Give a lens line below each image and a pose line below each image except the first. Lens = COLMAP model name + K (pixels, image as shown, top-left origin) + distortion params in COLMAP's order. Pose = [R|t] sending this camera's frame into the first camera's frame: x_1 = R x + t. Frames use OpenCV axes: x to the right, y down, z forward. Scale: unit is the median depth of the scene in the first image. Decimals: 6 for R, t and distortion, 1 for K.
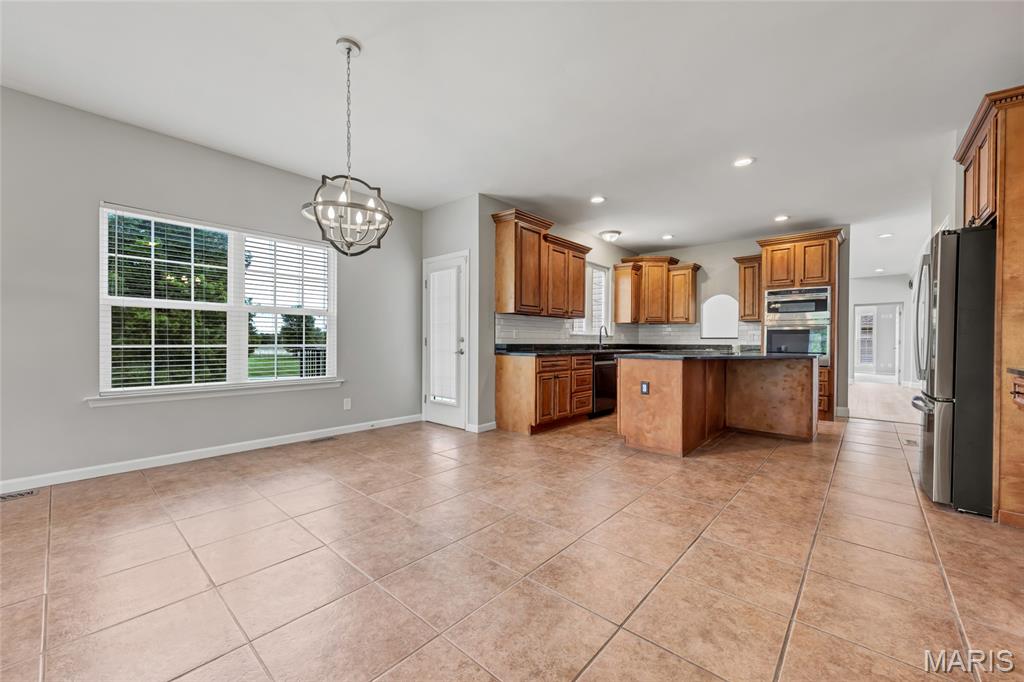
lens RADIAL K [[400.2, 0, 511.1], [0, 400.2, 343.9], [0, 0, 1]] dist [0.009953, -0.001133]
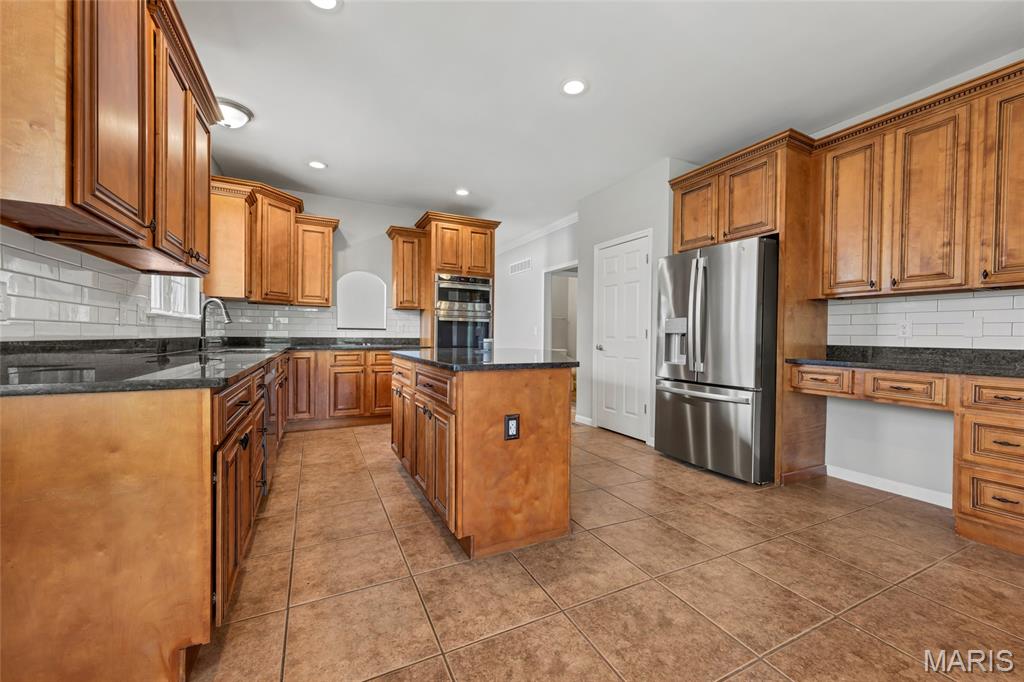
lens RADIAL K [[400.2, 0, 516.8], [0, 400.2, 344.2], [0, 0, 1]] dist [0.009953, -0.001133]
pose [[0.370069, -0.020141, 0.928786, -0.103189], [-0.002944, 0.999735, 0.022853, -0.005202], [-0.929000, -0.011192, 0.369911, 0.627081]]
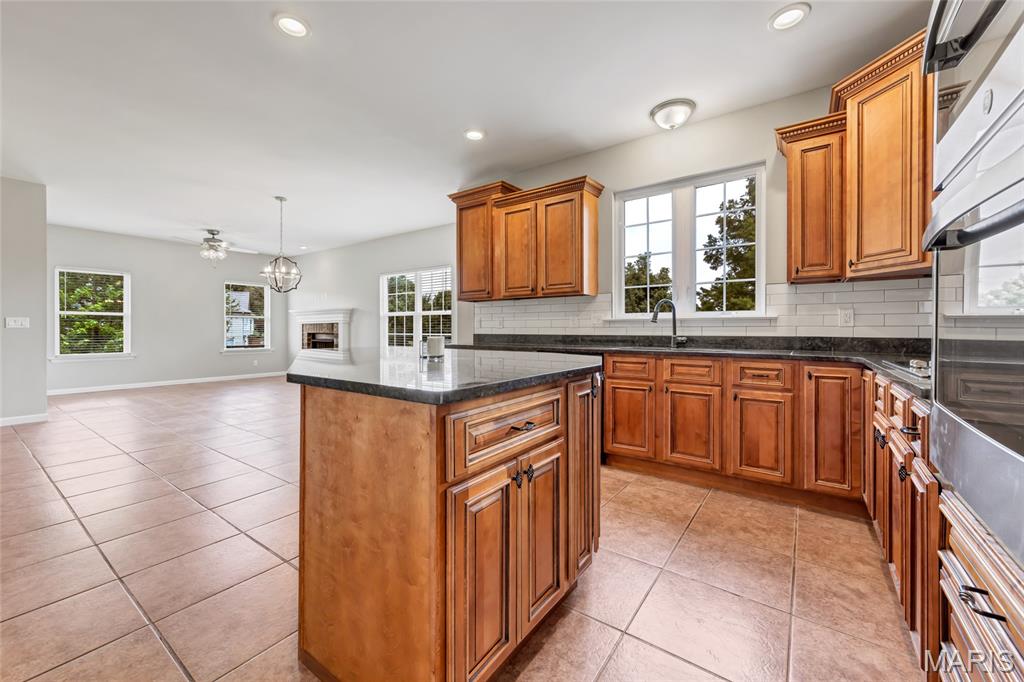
lens RADIAL K [[400.2, 0, 519.6], [0, 400.2, 331.5], [0, 0, 1]] dist [0.009953, -0.001133]
pose [[0.109410, -0.005419, -0.993982, 0.912480], [-0.009394, 0.999935, -0.006485, -0.000055], [0.993952, 0.010047, 0.109352, 0.969877]]
